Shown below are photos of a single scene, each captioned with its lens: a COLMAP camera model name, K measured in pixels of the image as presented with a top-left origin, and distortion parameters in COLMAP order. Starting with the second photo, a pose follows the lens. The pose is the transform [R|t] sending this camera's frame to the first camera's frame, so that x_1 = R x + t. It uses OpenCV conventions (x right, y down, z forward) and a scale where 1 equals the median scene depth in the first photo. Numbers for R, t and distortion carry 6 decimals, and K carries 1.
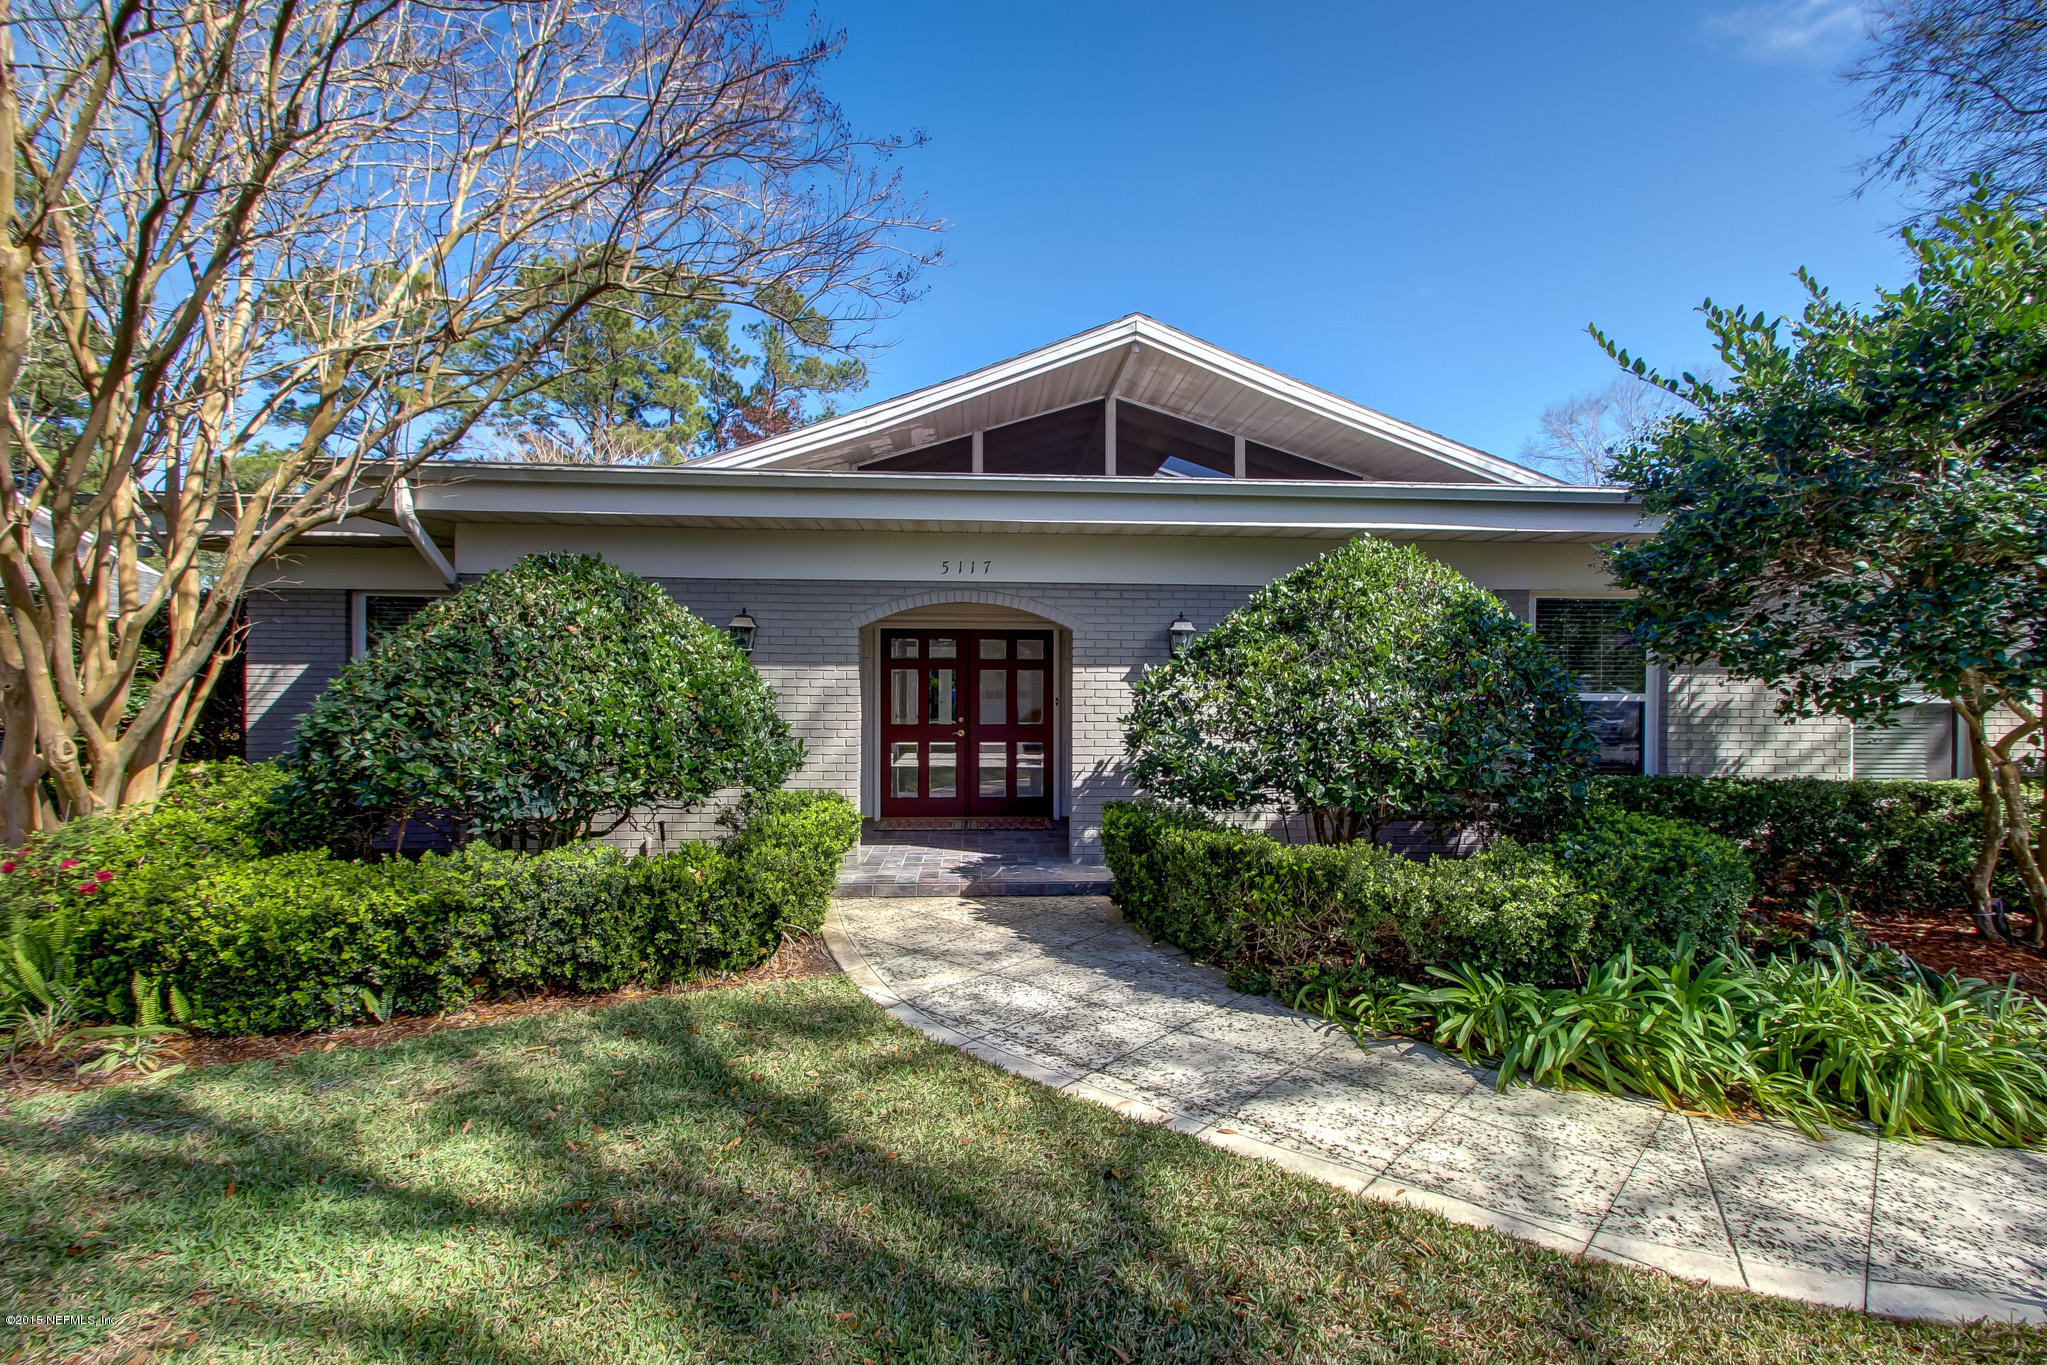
lens RADIAL K [[940.8, 0, 1013.4], [0, 940.8, 681.9], [0, 0, 1]] dist [0.019716, -0.007767]
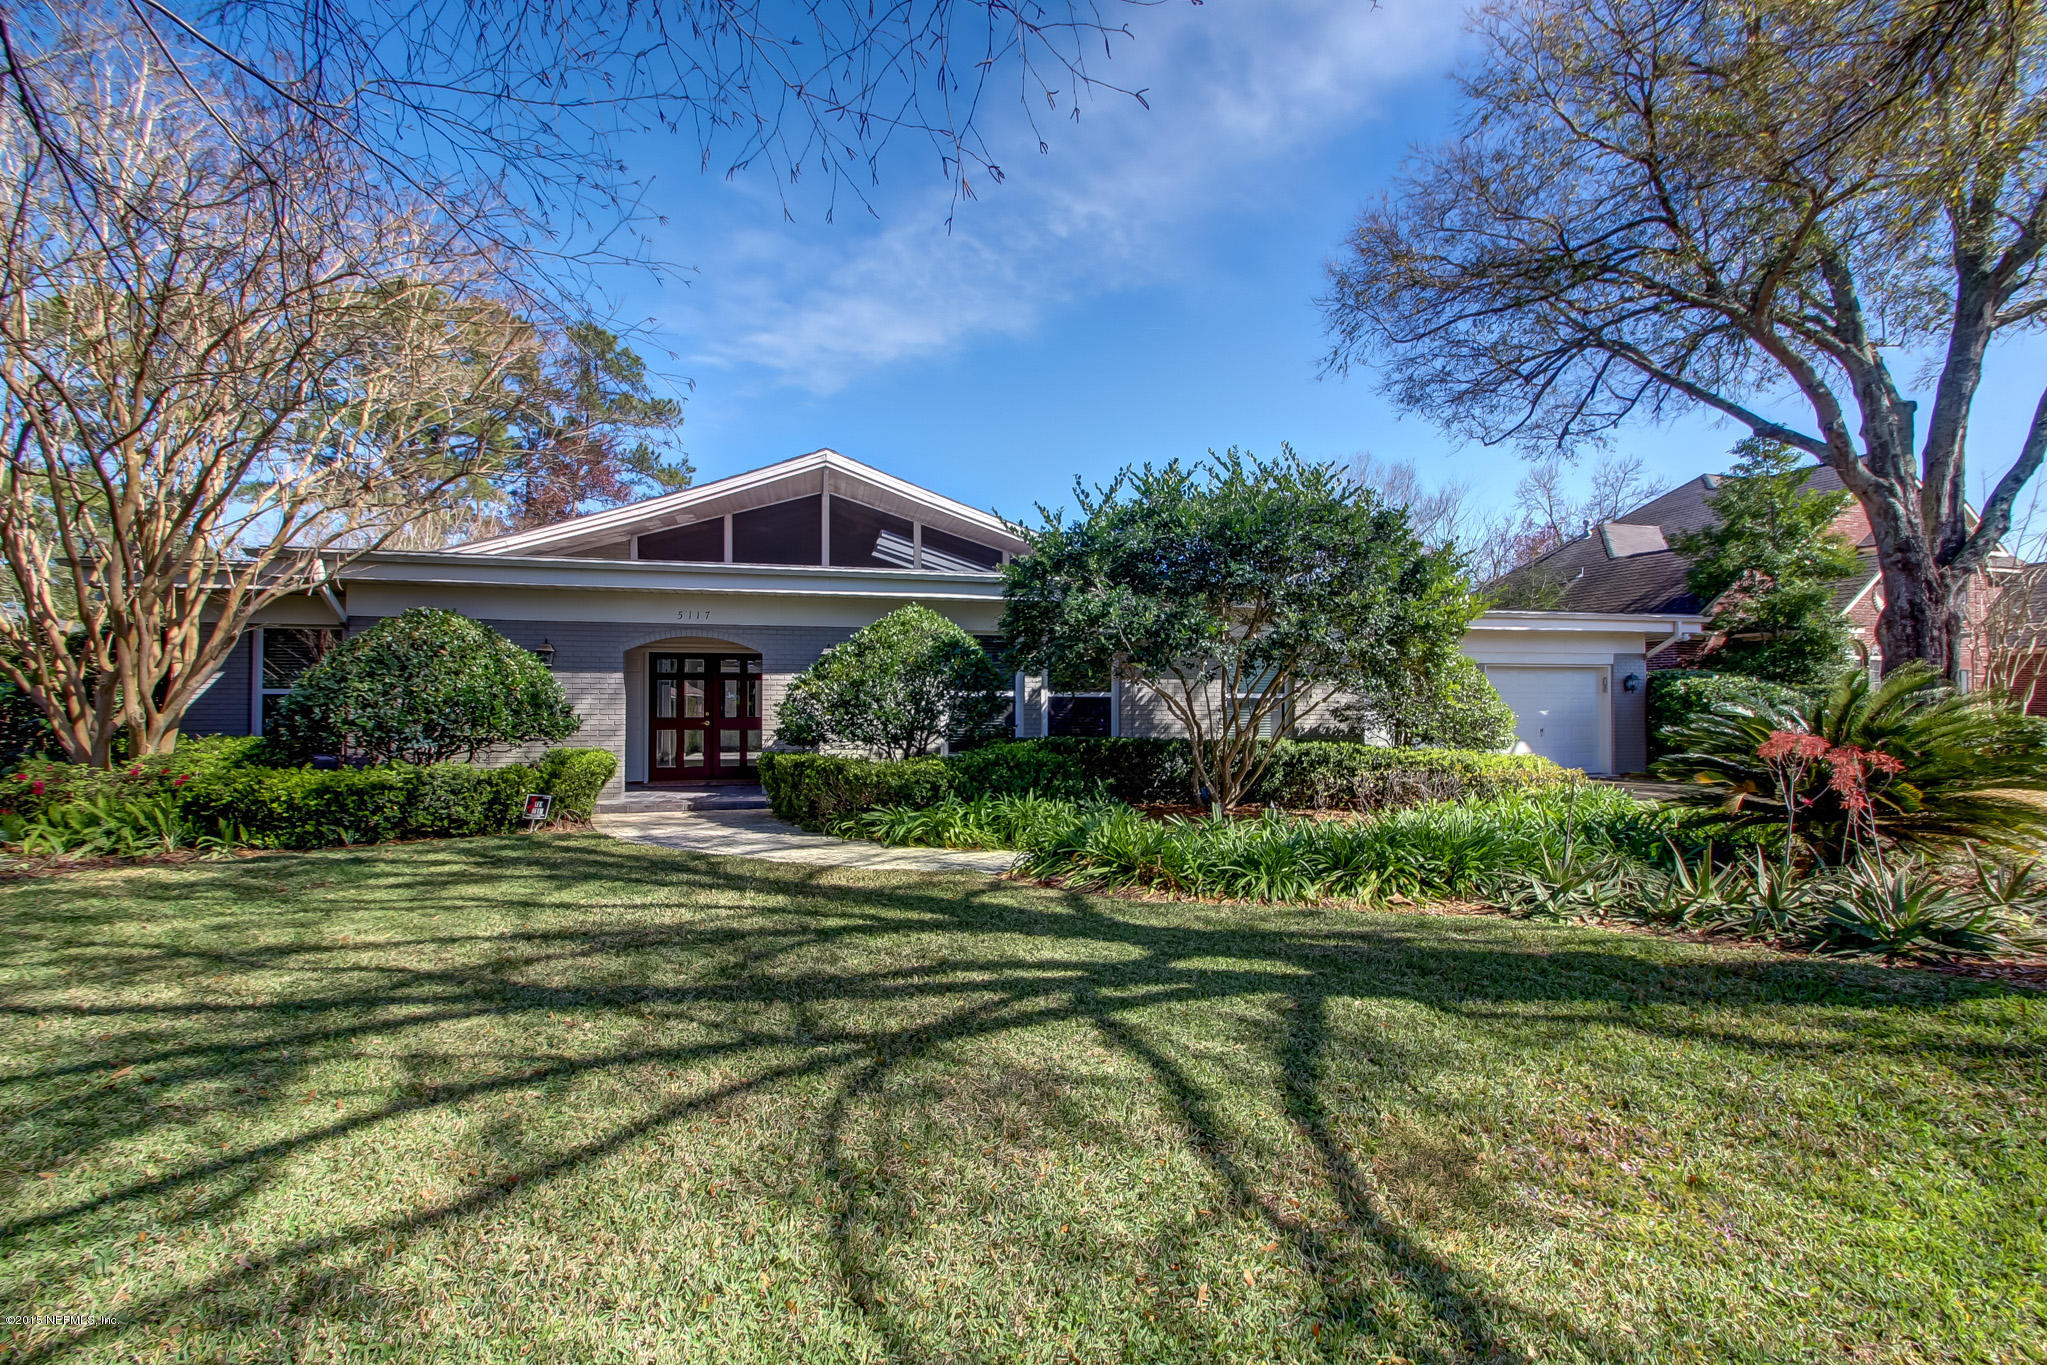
lens RADIAL K [[940.8, 0, 1040.5], [0, 940.8, 672.9], [0, 0, 1]] dist [0.019716, -0.007767]
pose [[0.980658, -0.001688, 0.195720, 0.243918], [0.008902, 0.999313, -0.035985, 0.048602], [-0.195525, 0.037031, 0.979999, -0.805925]]
